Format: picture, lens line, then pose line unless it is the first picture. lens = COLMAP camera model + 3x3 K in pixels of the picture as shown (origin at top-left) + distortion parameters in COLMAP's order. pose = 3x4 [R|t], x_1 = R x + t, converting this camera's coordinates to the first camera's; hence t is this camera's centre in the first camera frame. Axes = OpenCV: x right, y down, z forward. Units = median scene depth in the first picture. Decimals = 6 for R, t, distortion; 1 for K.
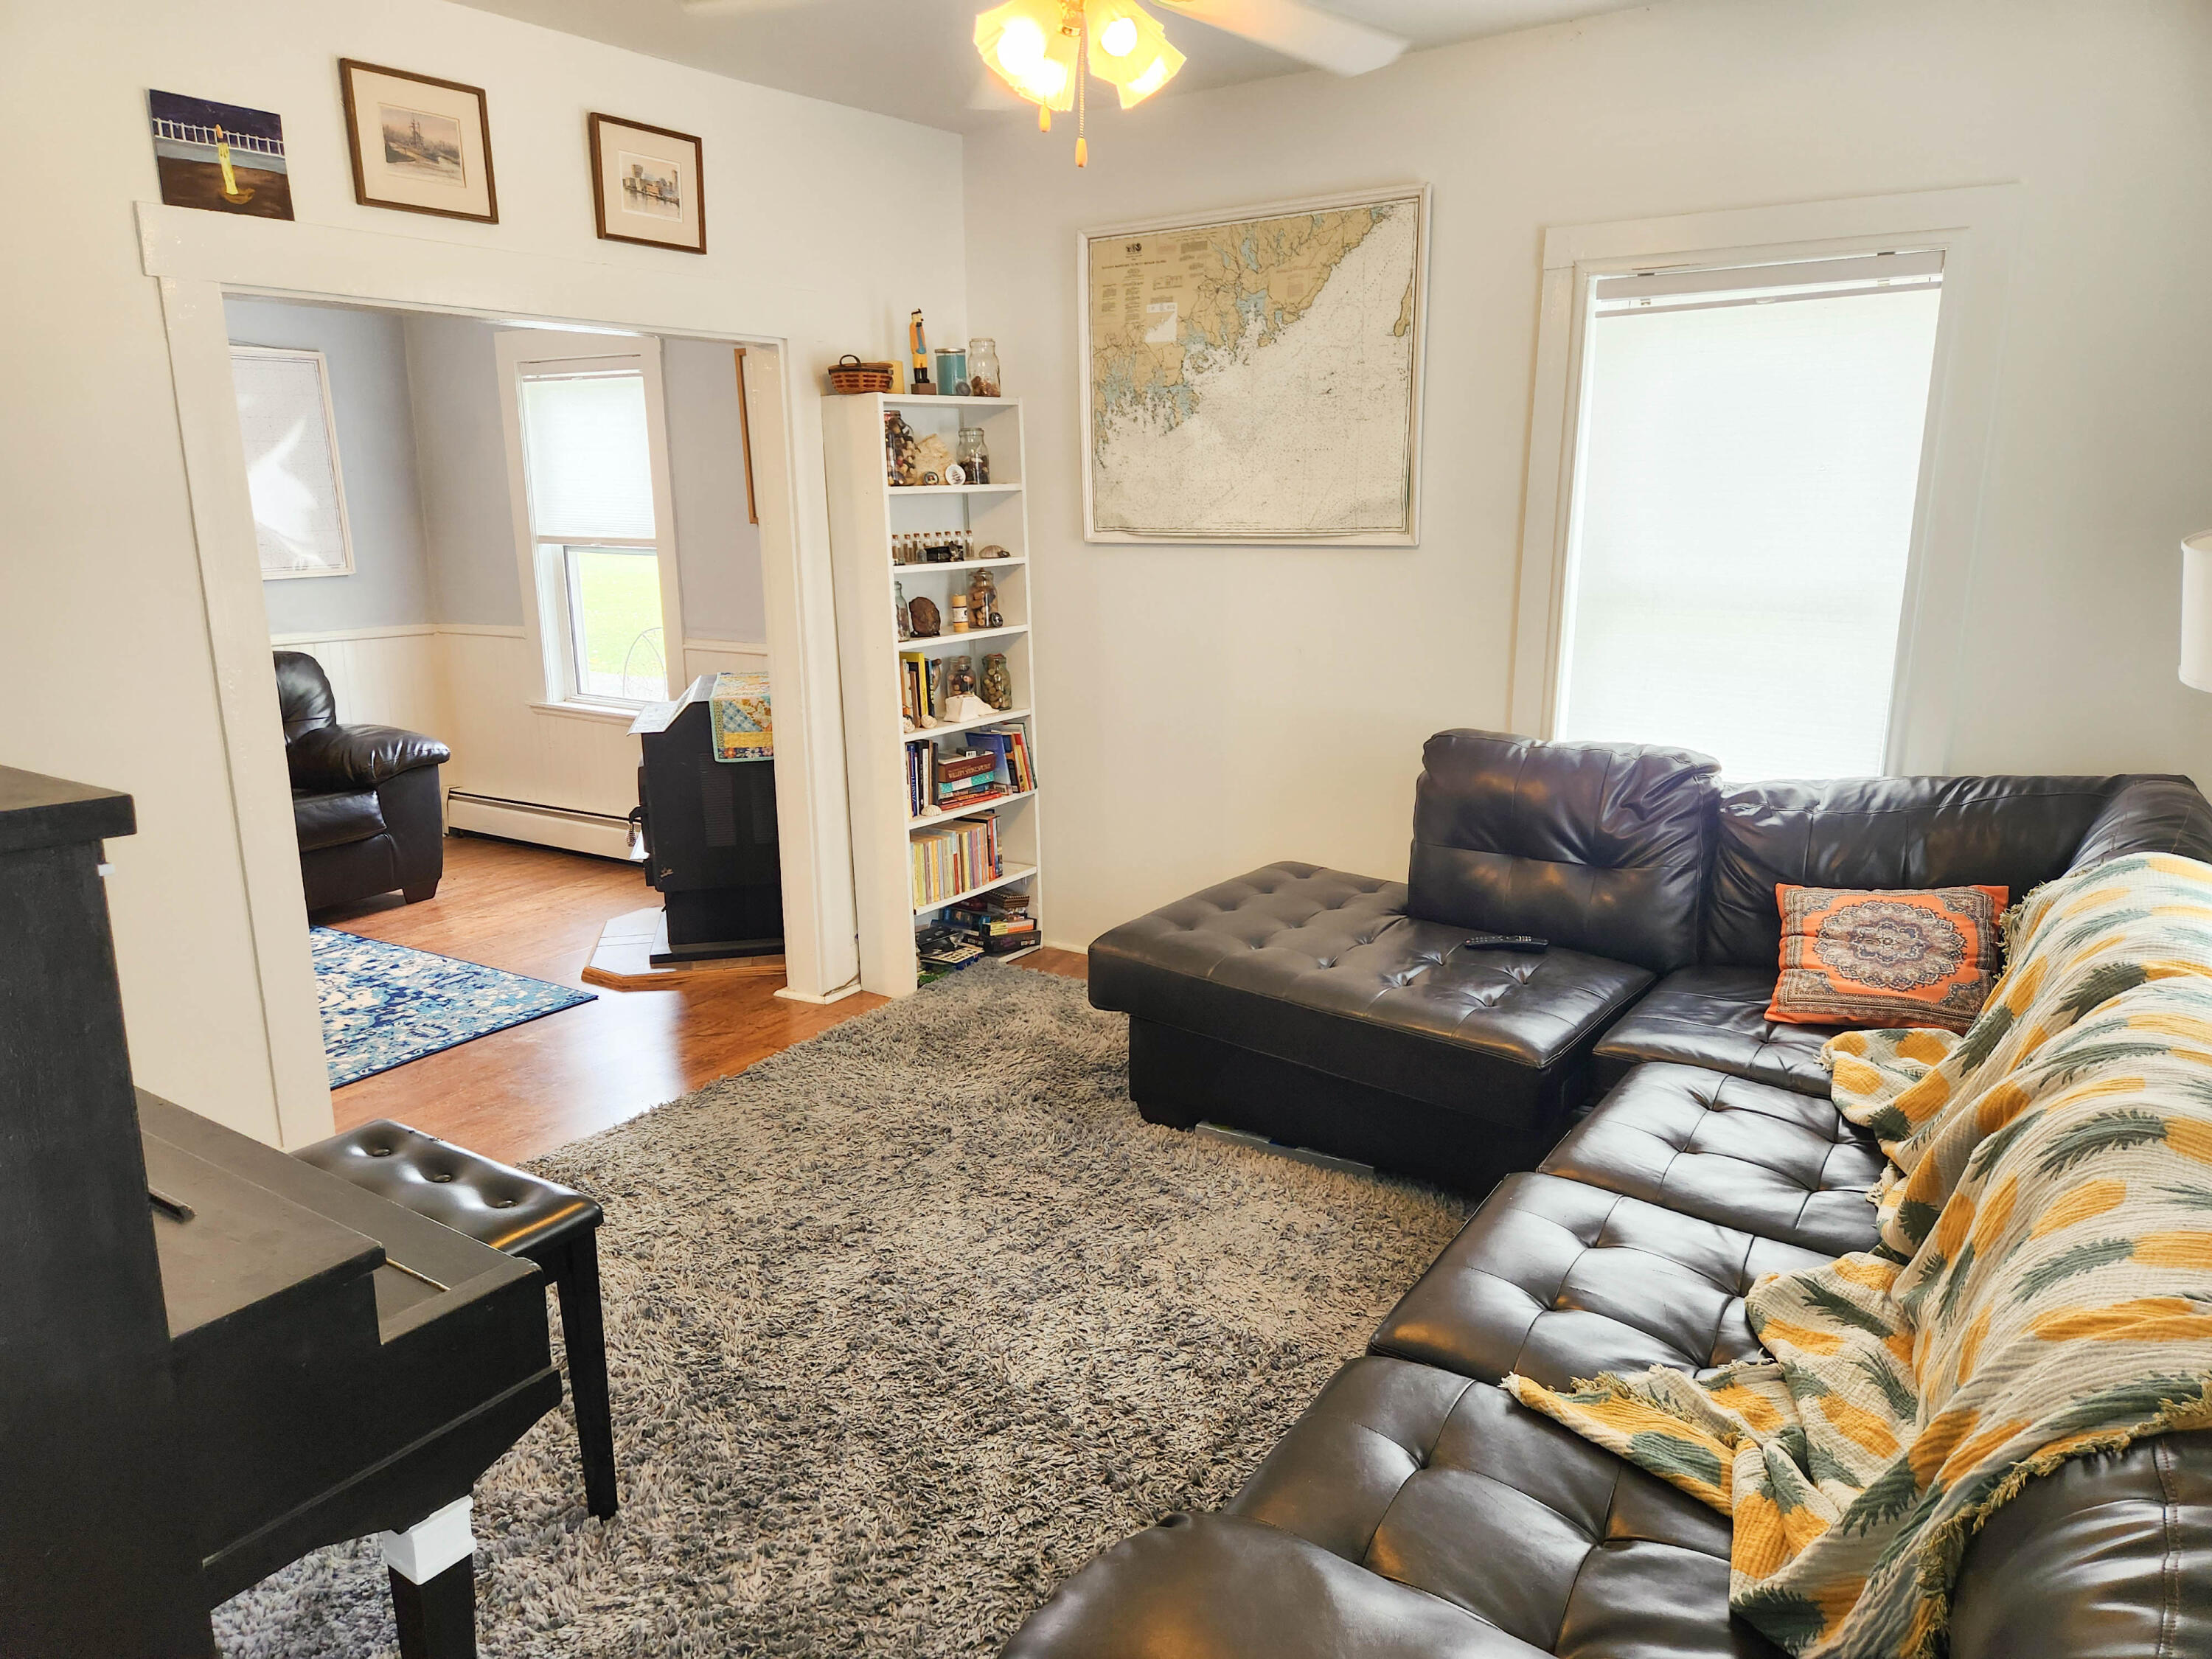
lens RADIAL K [[1500.3, 0, 1104.7], [0, 1500.3, 838.2], [0, 0, 1]] dist [0.022647, -0.004955]
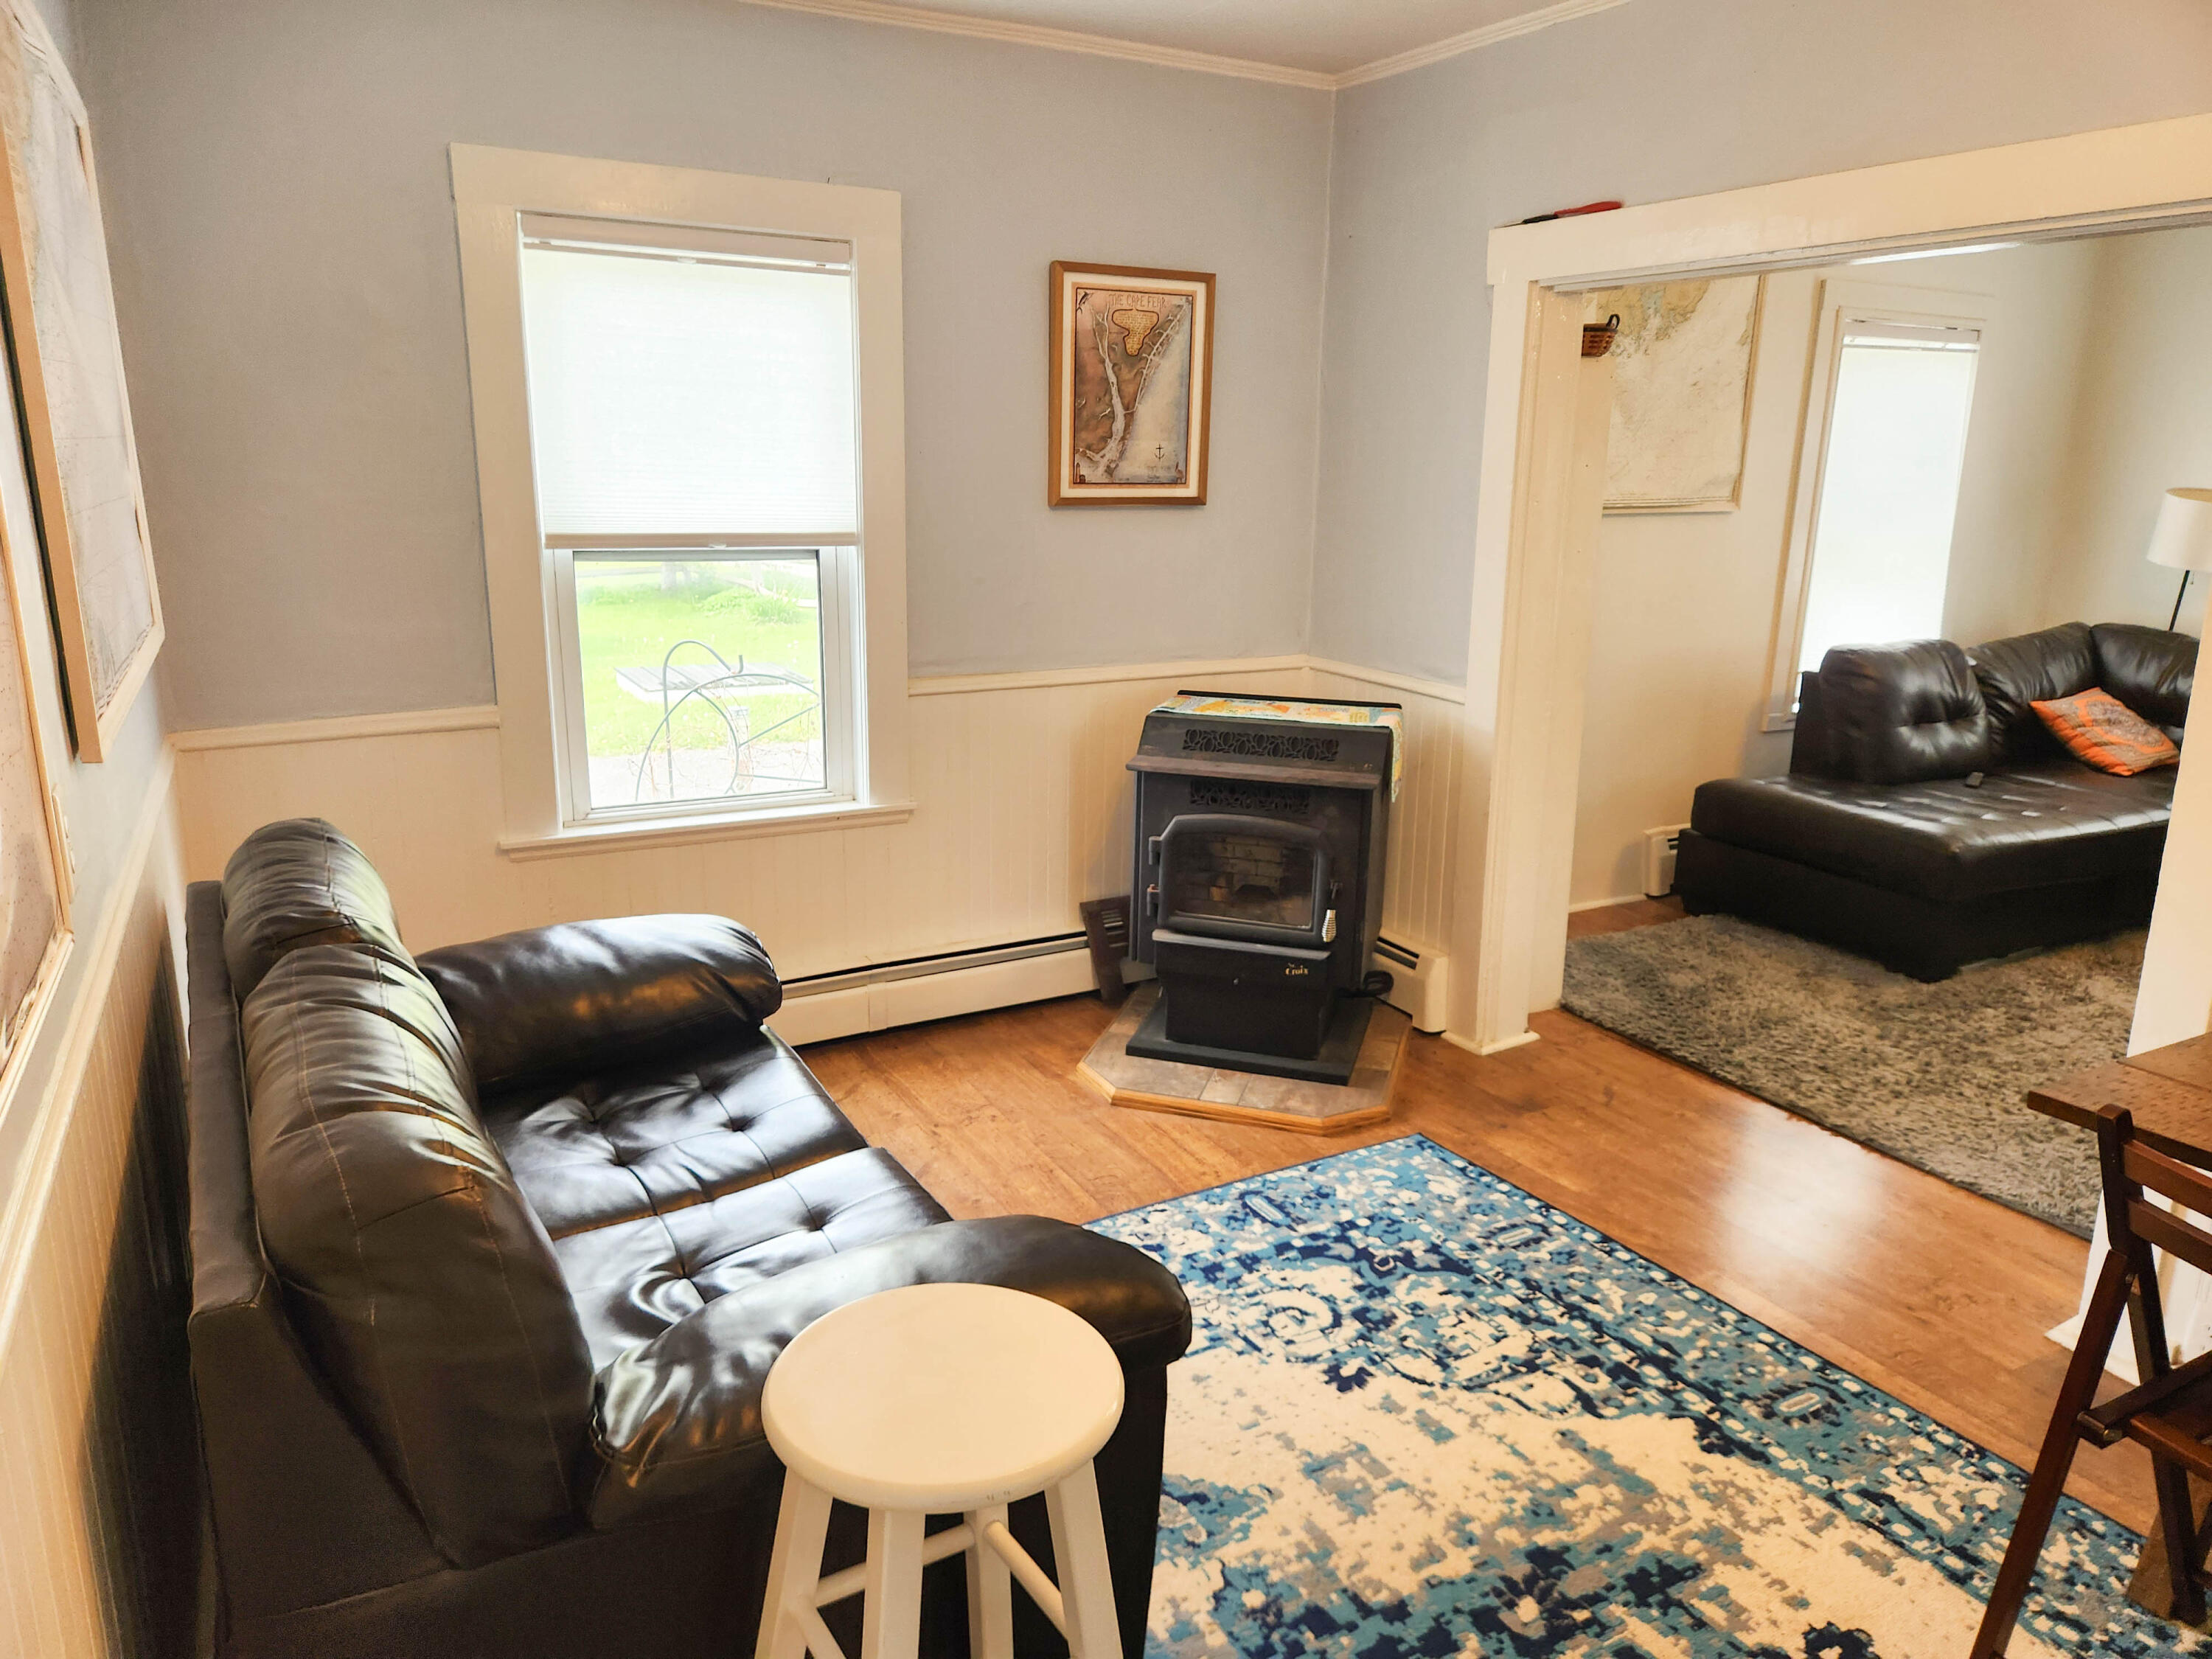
lens RADIAL K [[1500.3, 0, 1099.8], [0, 1500.3, 825.8], [0, 0, 1]] dist [0.022647, -0.004955]
pose [[0.460796, -0.185337, 0.867938, -1.041965], [0.196995, 0.974916, 0.103595, -0.152967], [-0.865367, 0.123244, 0.485748, 0.772877]]
